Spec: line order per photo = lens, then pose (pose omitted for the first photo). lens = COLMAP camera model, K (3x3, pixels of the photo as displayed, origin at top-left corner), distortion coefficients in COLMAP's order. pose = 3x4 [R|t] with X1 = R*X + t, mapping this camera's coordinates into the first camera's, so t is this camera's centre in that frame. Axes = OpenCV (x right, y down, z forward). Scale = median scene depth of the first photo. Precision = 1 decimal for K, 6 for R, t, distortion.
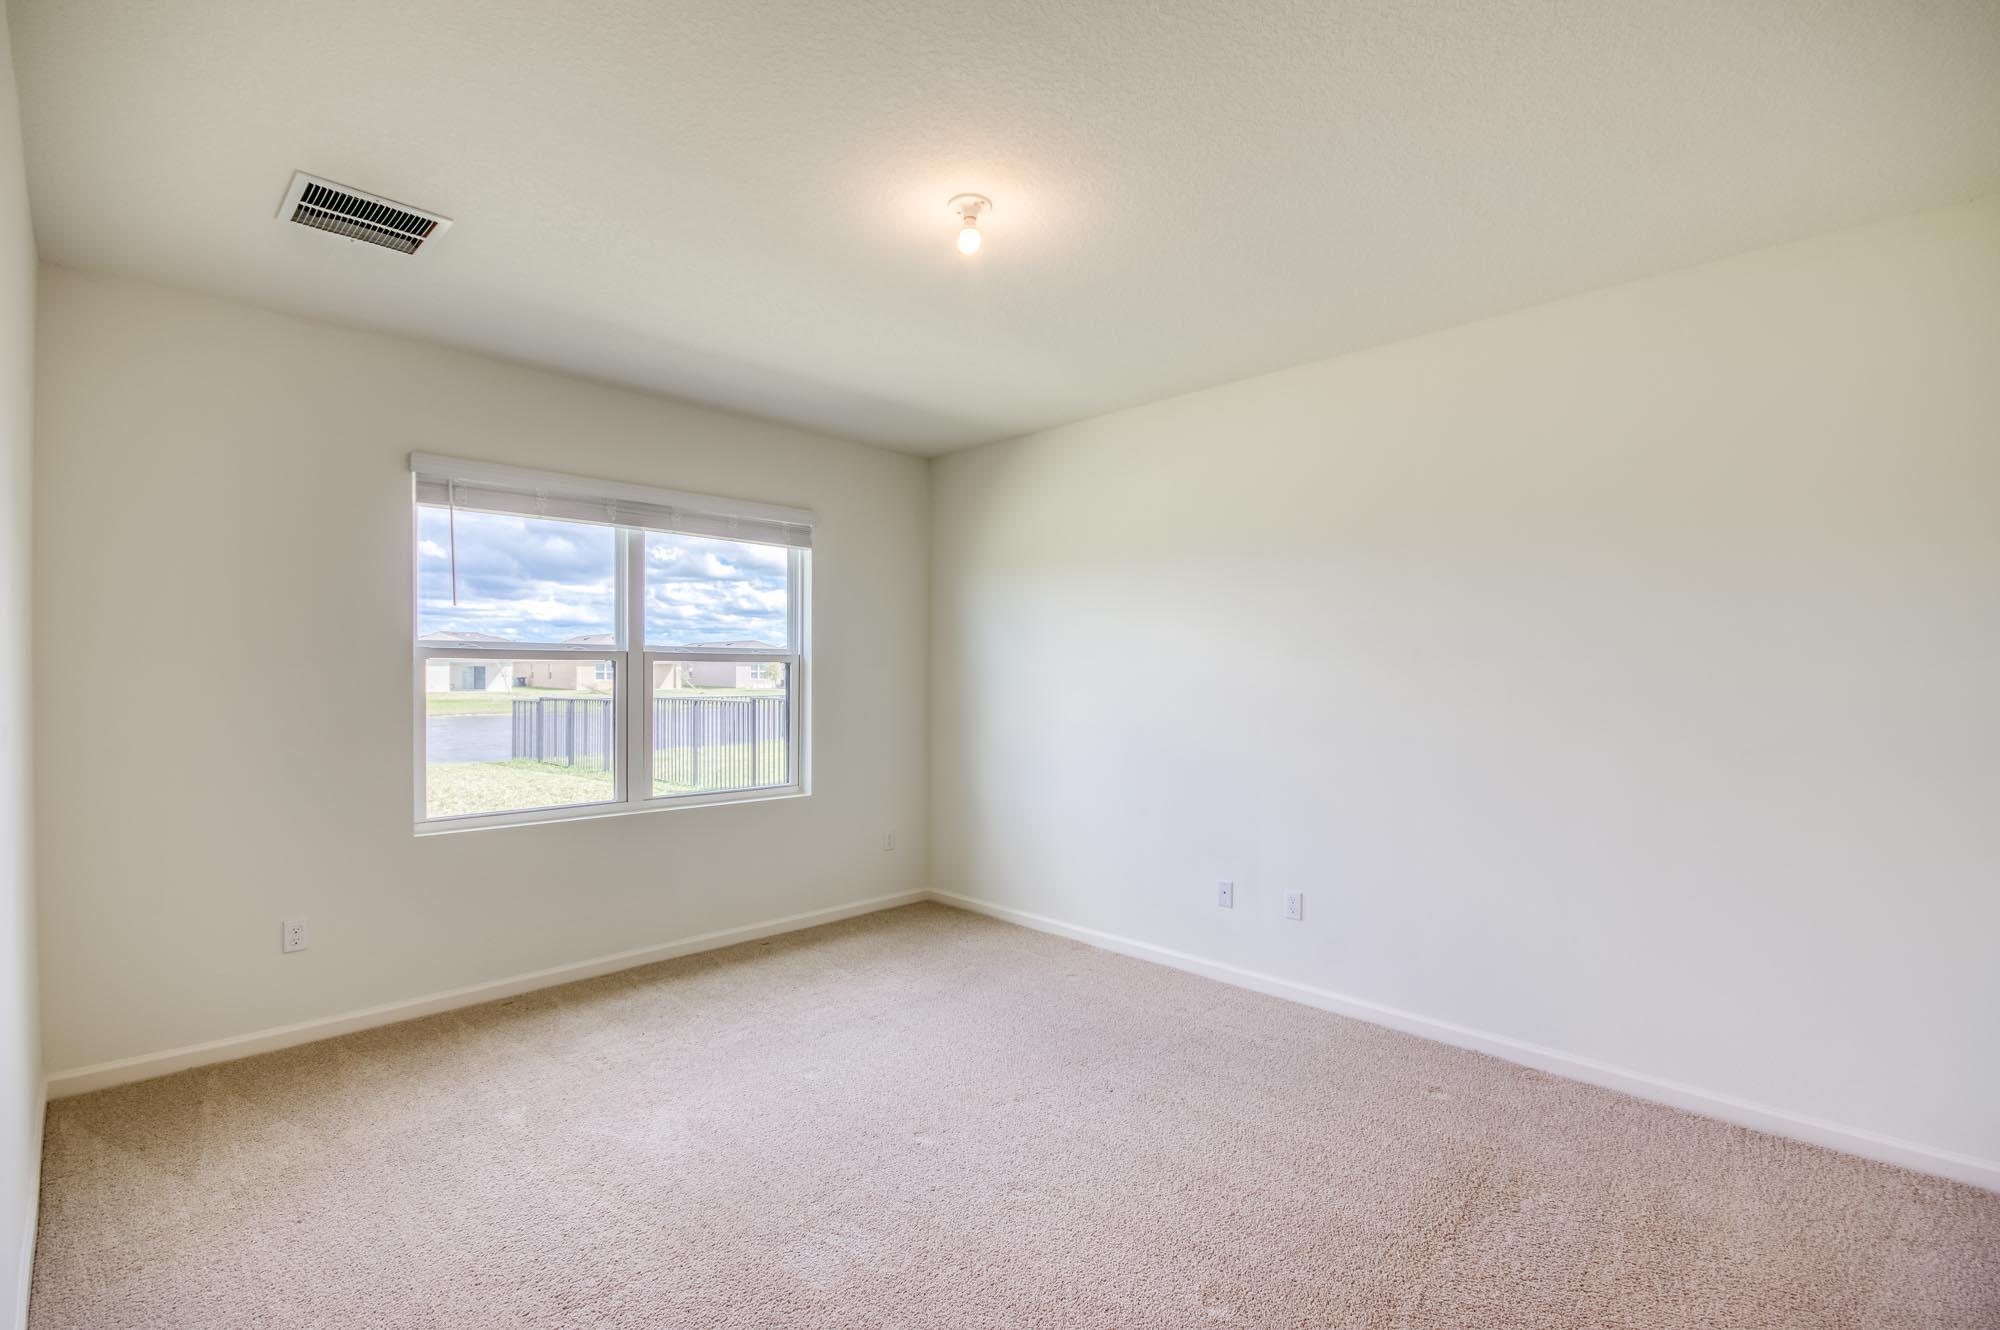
lens RADIAL K [[884.4, 0, 1020.0], [0, 884.4, 666.5], [0, 0, 1]] dist [0.007410, -0.011262]
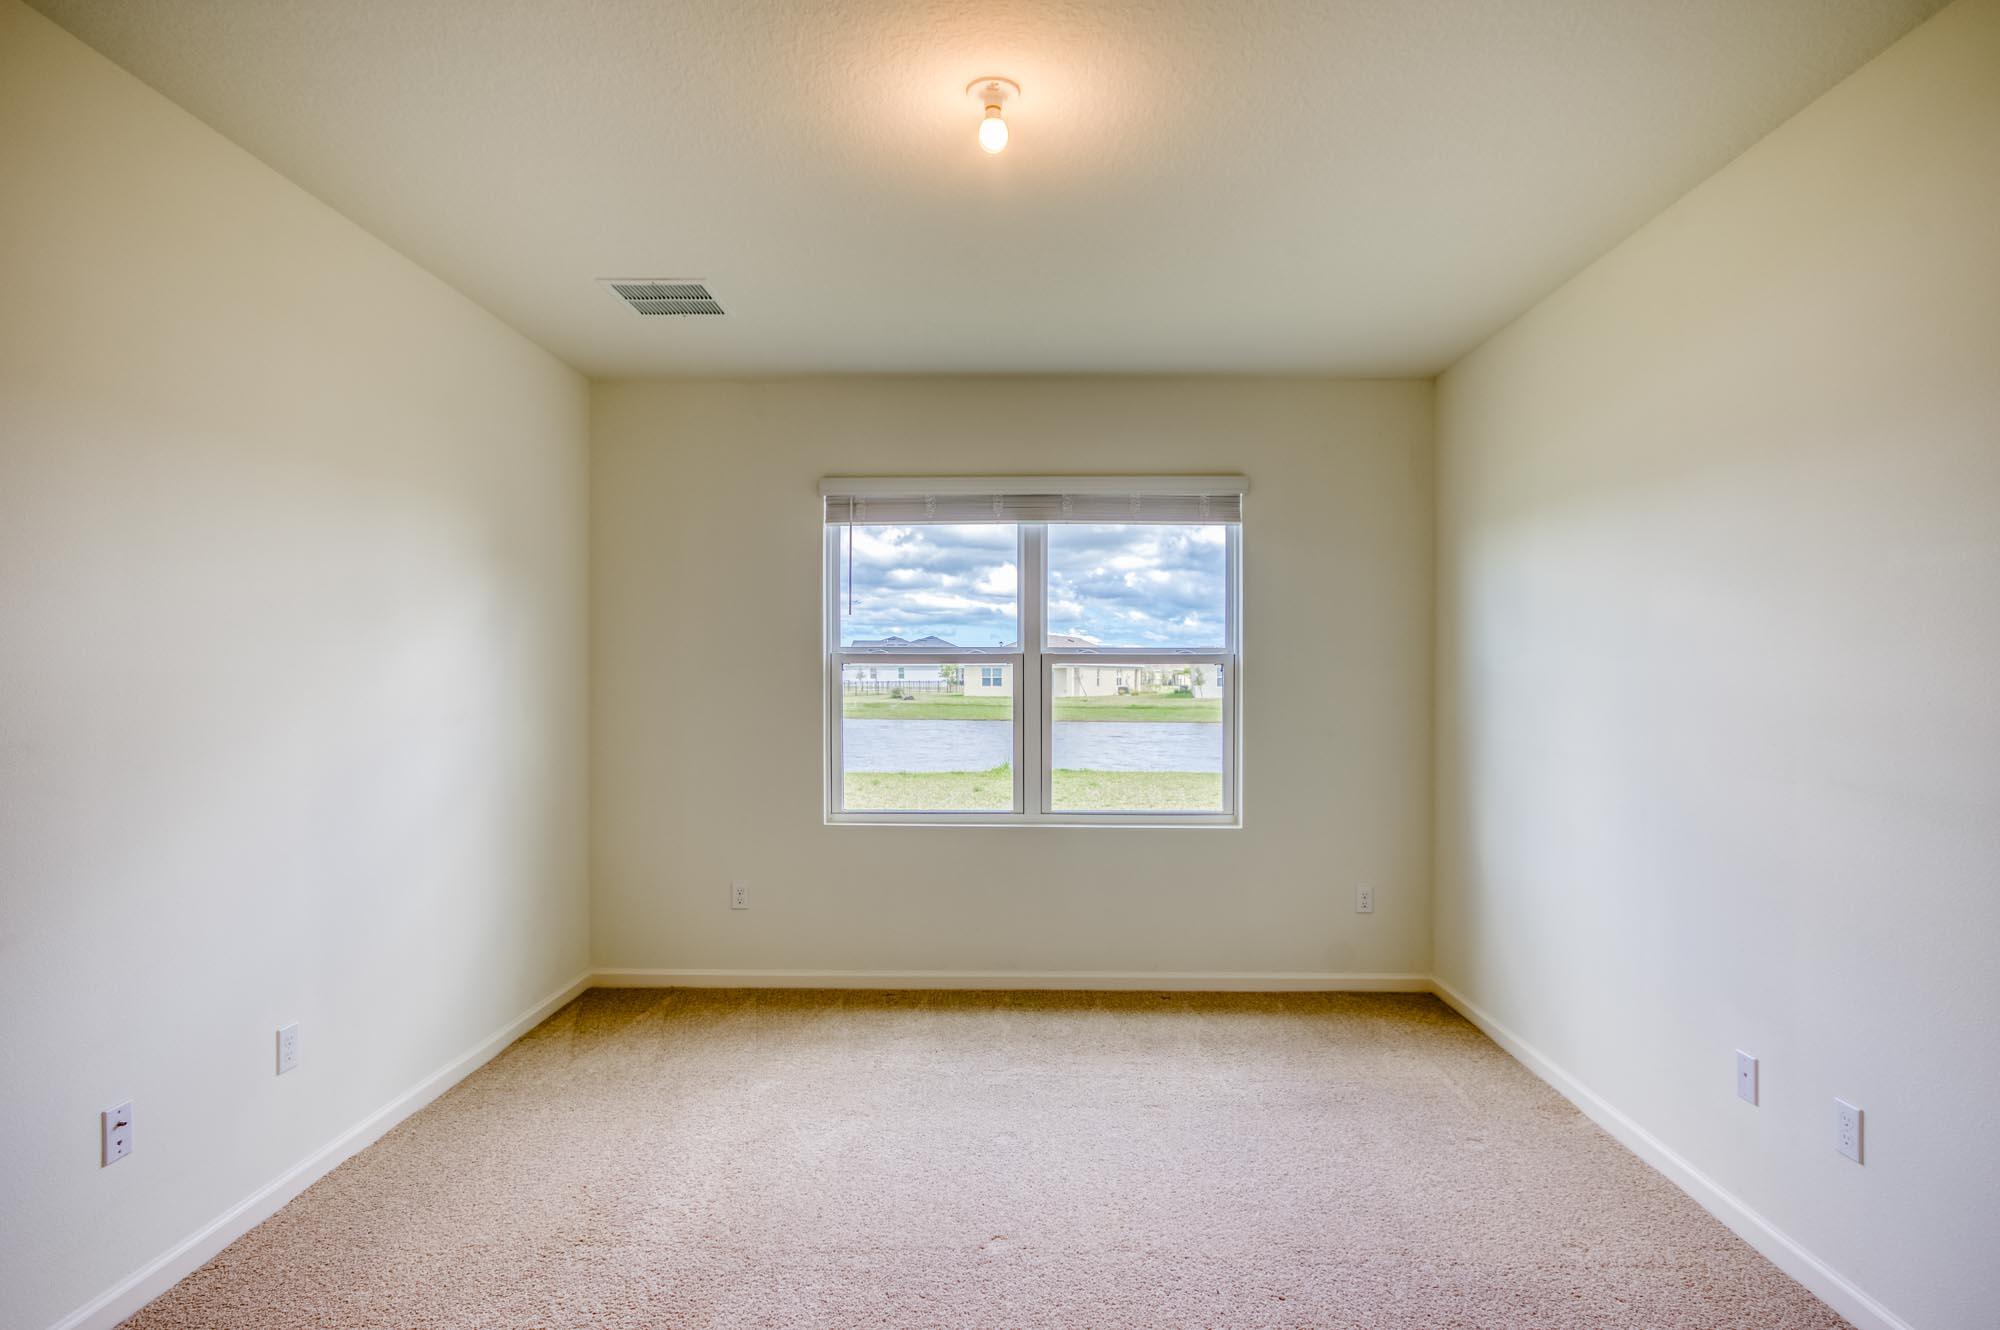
lens RADIAL K [[1078.8, 0, 1000.0], [0, 1078.8, 665.0], [0, 0, 1]] dist [0.000151, 0.001050]
pose [[0.688173, -0.010675, -0.725468, 0.379763], [0.007065, 0.999943, -0.008012, 0.003935], [0.725512, 0.000388, 0.688209, 0.192908]]
